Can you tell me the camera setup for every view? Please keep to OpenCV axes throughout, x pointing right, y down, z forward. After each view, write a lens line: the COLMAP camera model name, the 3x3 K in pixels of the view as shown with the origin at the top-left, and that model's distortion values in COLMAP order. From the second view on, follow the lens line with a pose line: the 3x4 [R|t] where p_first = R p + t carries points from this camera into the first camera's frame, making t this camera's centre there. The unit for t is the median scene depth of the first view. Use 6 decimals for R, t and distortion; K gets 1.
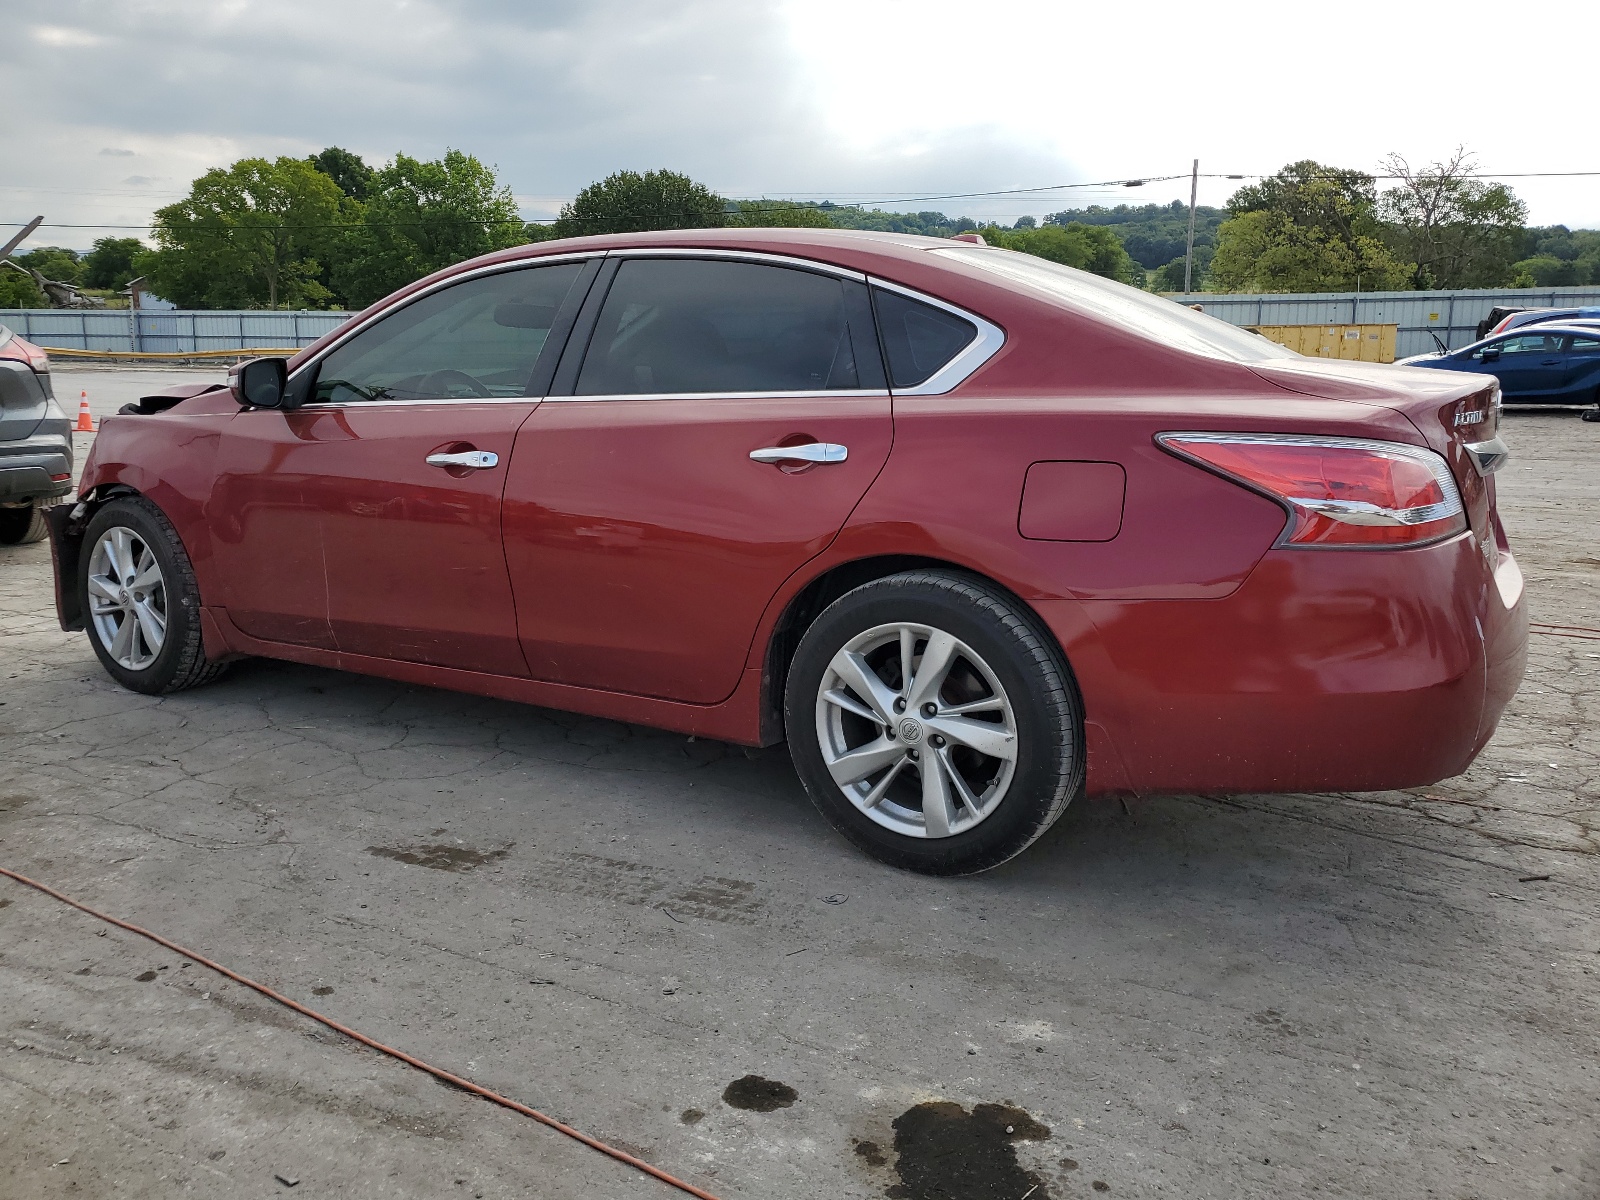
lens RADIAL K [[1258.5, 0, 800.0], [0, 1258.5, 600.0], [0, 0, 1]] dist [0.007805, 0.007964]
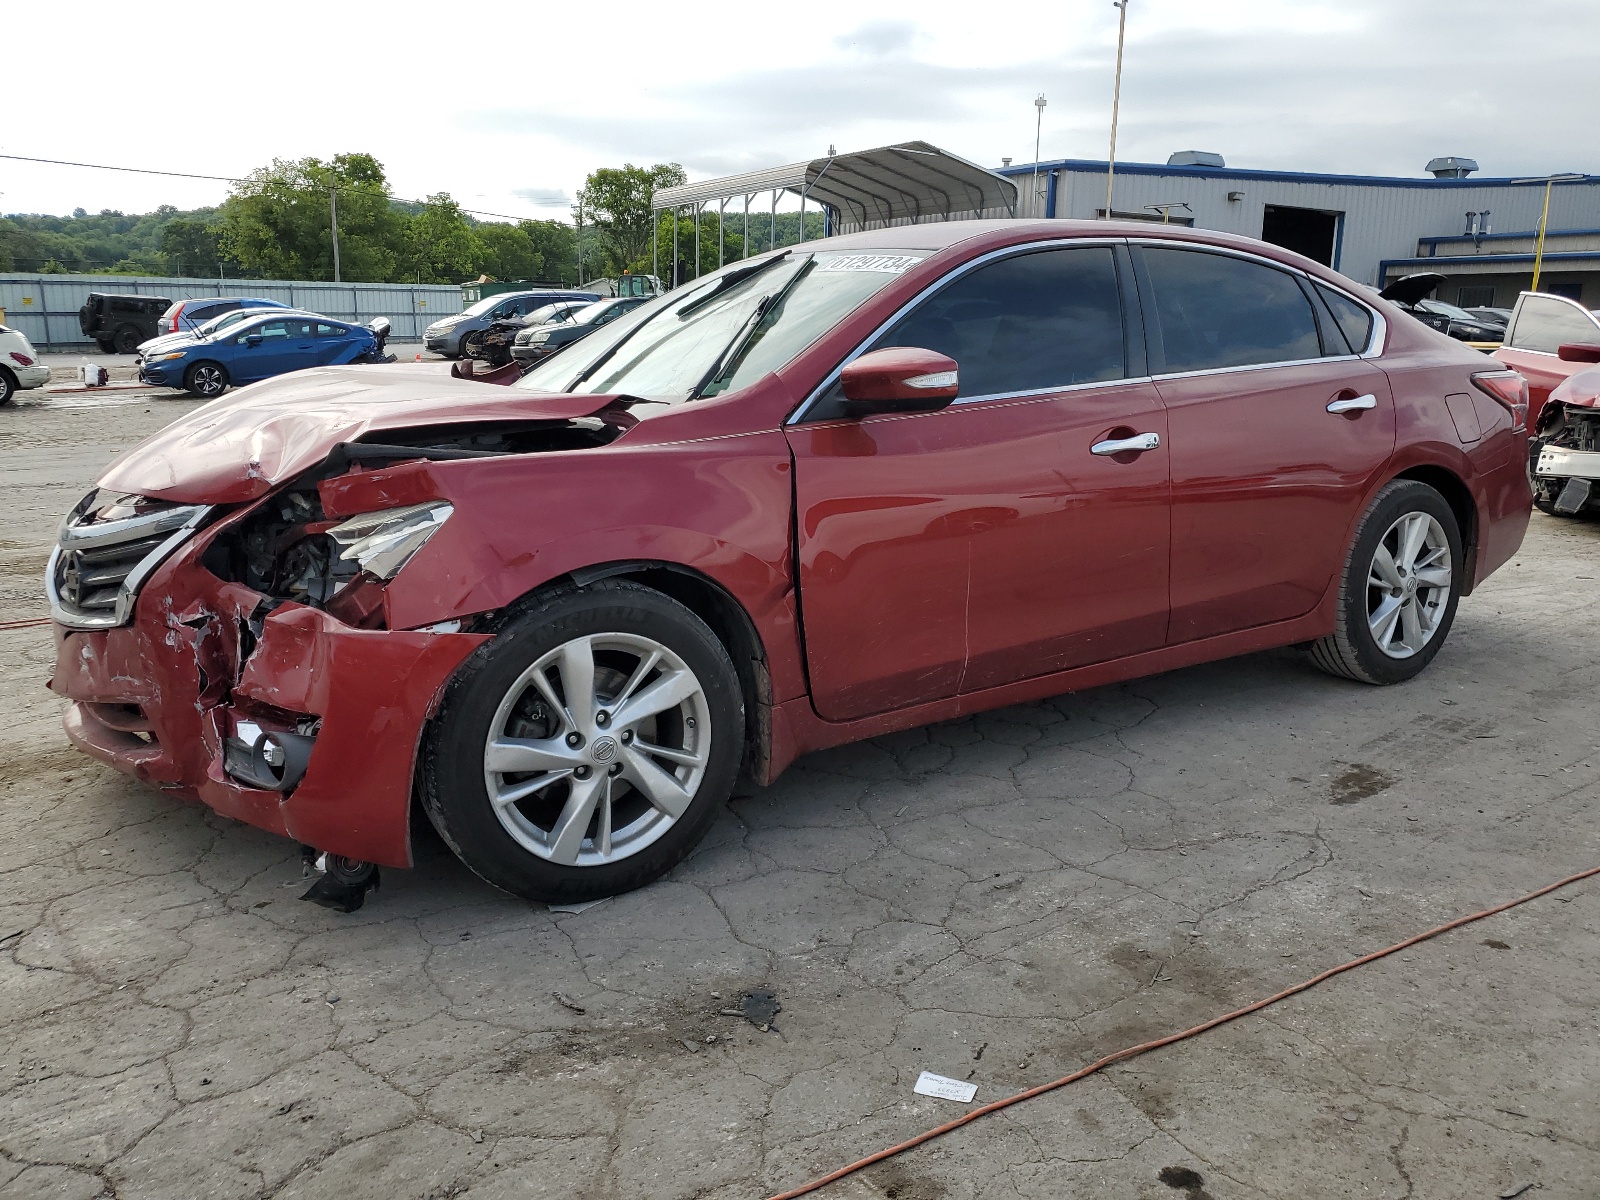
lens RADIAL K [[1205.7, 0, 799.8], [0, 1205.7, 627.6], [0, 0, 1]] dist [0.042938, 0.000198]
pose [[0.436939, -0.216015, 0.873167, -1.134802], [0.183180, 0.971762, 0.148743, -0.147190], [-0.880641, 0.094955, 0.464170, 0.731718]]
